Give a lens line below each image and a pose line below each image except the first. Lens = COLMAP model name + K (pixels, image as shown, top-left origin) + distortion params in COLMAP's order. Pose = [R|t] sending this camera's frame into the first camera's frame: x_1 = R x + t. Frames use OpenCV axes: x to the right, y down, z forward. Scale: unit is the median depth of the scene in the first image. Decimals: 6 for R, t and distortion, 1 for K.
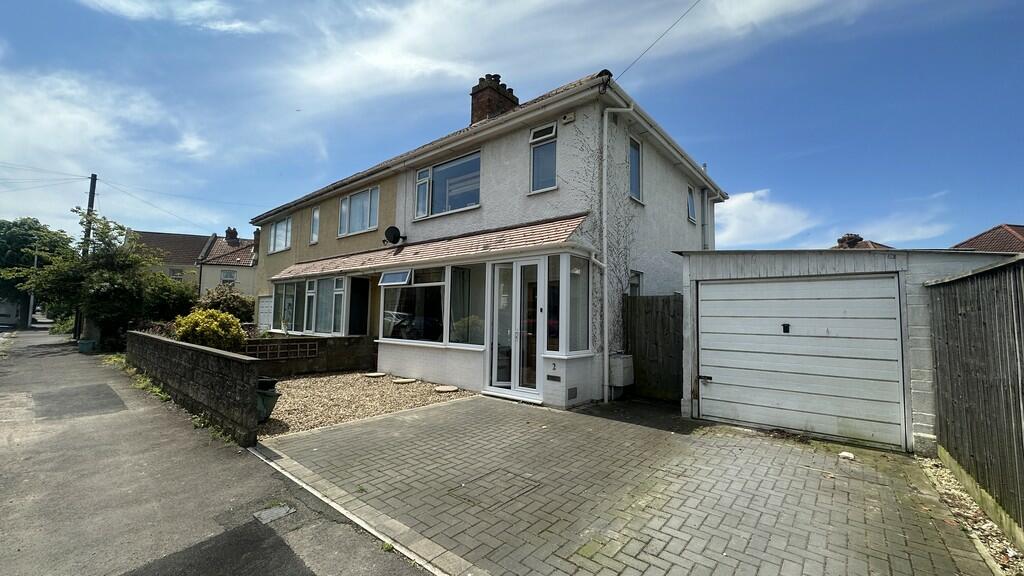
lens RADIAL K [[402.9, 0, 512.0], [0, 402.9, 288.0], [0, 0, 1]] dist [-0.001482, -0.000105]
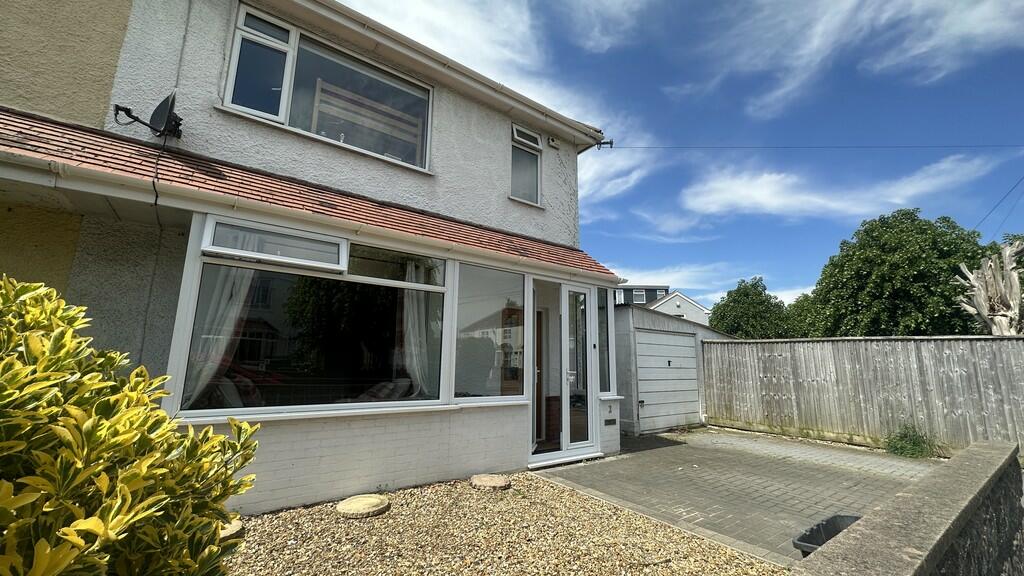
lens RADIAL K [[402.9, 0, 512.0], [0, 402.9, 288.0], [0, 0, 1]] dist [-0.001482, -0.000105]
pose [[0.241413, 0.166362, 0.956056, -0.799516], [-0.082085, 0.985166, -0.150700, 0.073397], [-0.966944, -0.042097, 0.251488, 0.913530]]
